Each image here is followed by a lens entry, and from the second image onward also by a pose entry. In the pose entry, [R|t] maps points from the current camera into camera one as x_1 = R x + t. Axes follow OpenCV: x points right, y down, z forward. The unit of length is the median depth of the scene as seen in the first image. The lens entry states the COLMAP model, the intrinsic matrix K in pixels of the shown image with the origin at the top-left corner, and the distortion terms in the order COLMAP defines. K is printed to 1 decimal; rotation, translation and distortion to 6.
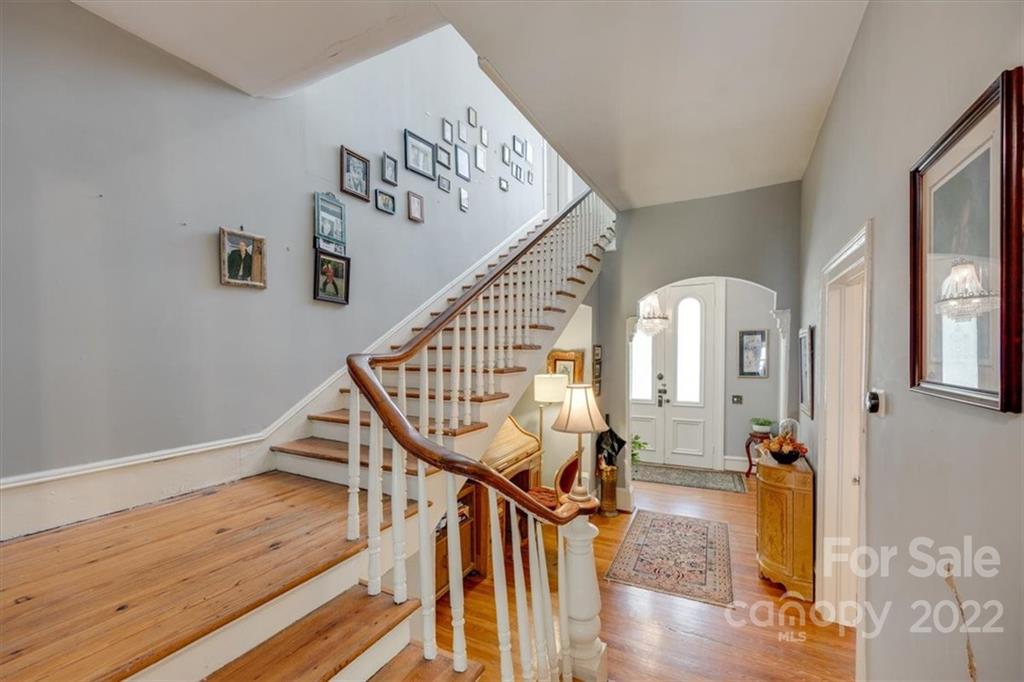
lens RADIAL K [[415.0, 0, 517.0], [0, 415.0, 344.0], [0, 0, 1]] dist [-0.002555, -0.000264]
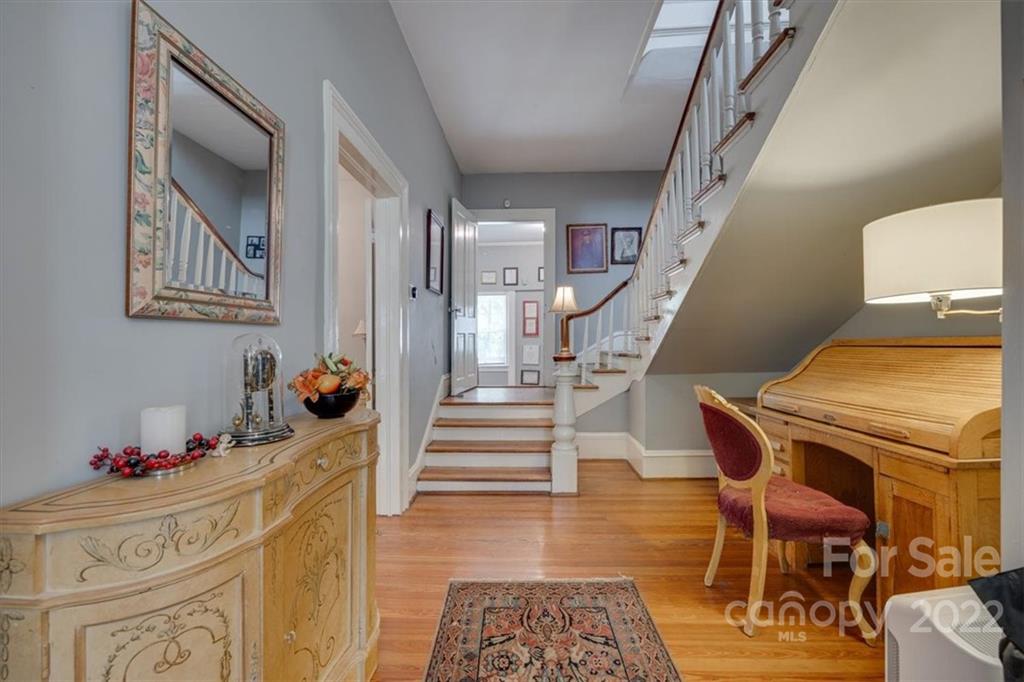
lens RADIAL K [[415.0, 0, 517.0], [0, 415.0, 344.0], [0, 0, 1]] dist [-0.002555, -0.000264]
pose [[-0.897520, -0.006845, -0.440920, 0.639509], [-0.000064, 0.999882, -0.015394, 0.209000], [0.440973, -0.013789, -0.897414, 1.471664]]
